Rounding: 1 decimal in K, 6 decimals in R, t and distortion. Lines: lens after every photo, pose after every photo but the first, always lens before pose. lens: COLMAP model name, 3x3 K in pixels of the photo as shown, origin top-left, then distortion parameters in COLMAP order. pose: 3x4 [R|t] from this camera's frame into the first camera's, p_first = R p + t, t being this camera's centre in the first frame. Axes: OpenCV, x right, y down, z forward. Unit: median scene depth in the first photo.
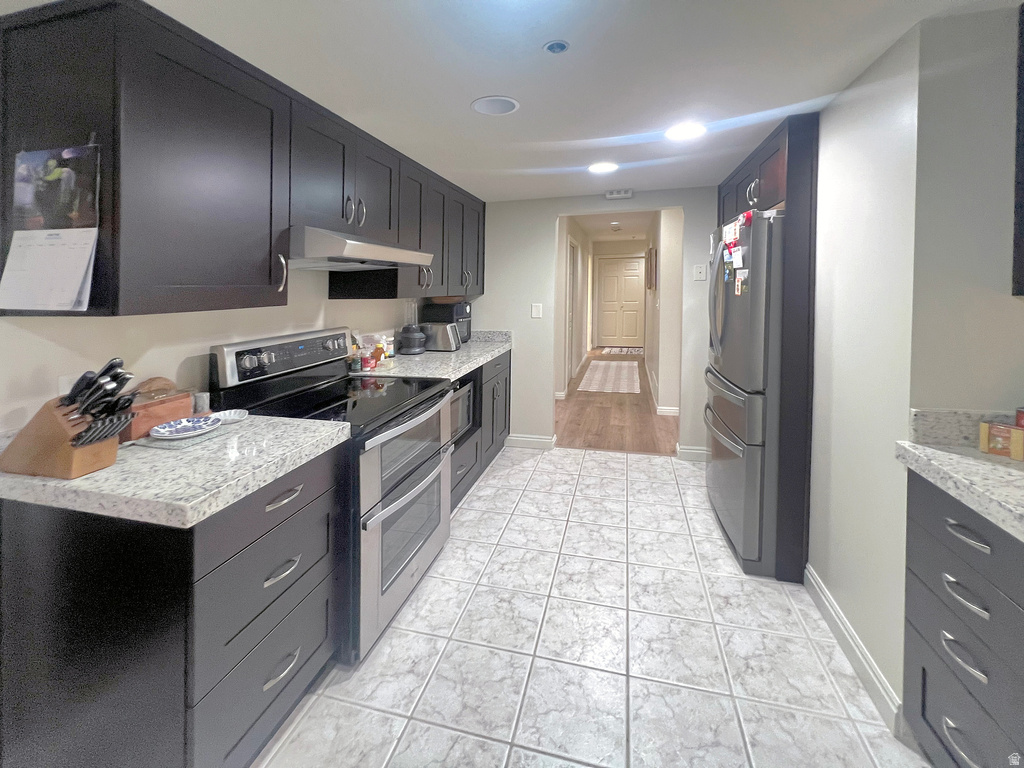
lens RADIAL K [[412.2, 0, 507.3], [0, 412.2, 289.2], [0, 0, 1]] dist [-0.003899, 0.000671]
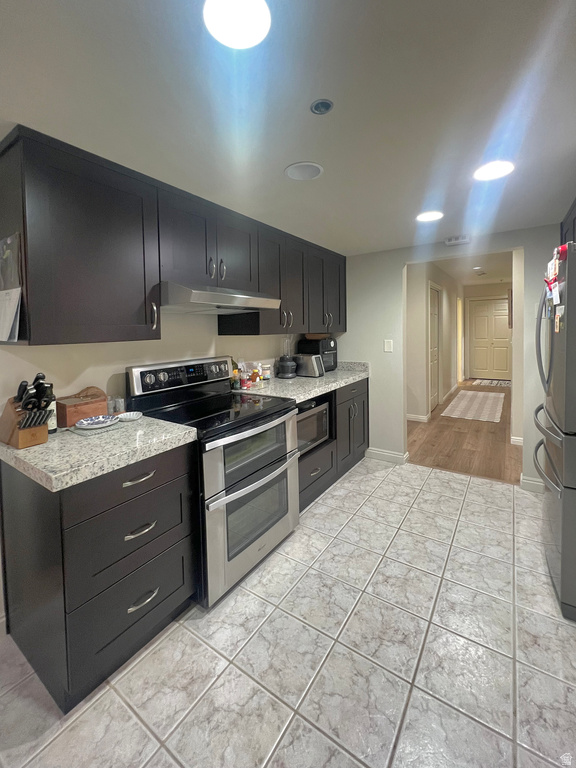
lens RADIAL K [[320.4, 0, 302.5], [0, 320.4, 333.1], [0, 0, 1]] dist [-0.002970, 0.000521]
pose [[0.955122, 0.001505, -0.296208, 0.205495], [0.002953, 0.999889, 0.014604, 0.002866], [0.296198, -0.014823, 0.955012, 0.098141]]
